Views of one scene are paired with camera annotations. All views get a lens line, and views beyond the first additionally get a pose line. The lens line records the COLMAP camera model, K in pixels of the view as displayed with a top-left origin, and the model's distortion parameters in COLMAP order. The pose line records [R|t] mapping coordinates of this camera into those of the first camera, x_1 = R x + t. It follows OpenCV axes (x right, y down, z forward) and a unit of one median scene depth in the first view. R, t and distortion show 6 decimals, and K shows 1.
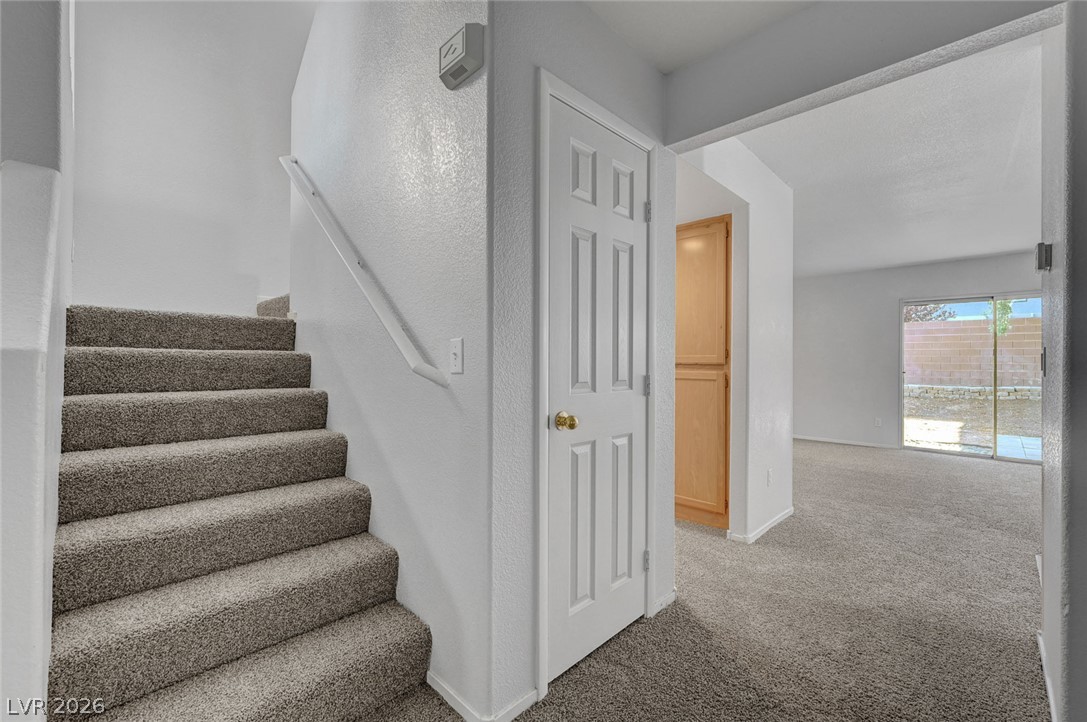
lens RADIAL K [[458.3, 0, 543.5], [0, 458.3, 361.0], [0, 0, 1]] dist [-0.000195, 0.000025]
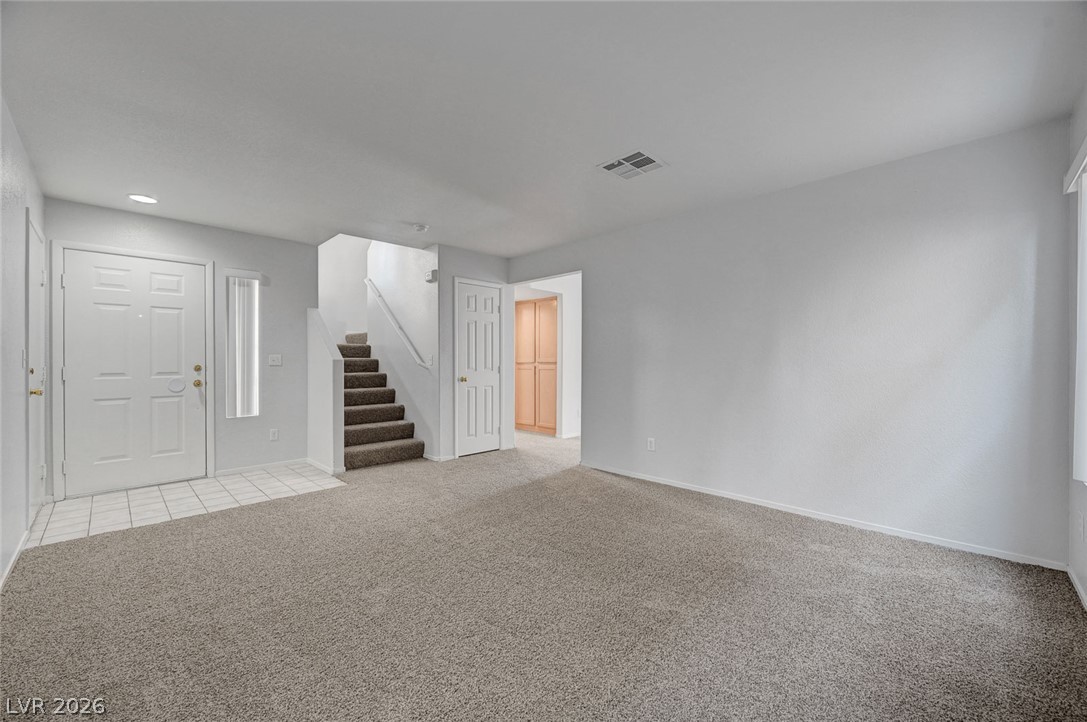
lens RADIAL K [[432.2, 0, 543.5], [0, 432.2, 361.0], [0, 0, 1]] dist [0.000153, -0.000043]
pose [[0.999987, -0.005051, 0.000899, 0.535229], [0.005048, 0.999984, 0.002631, -0.007608], [-0.000912, -0.002627, 0.999996, -1.839981]]
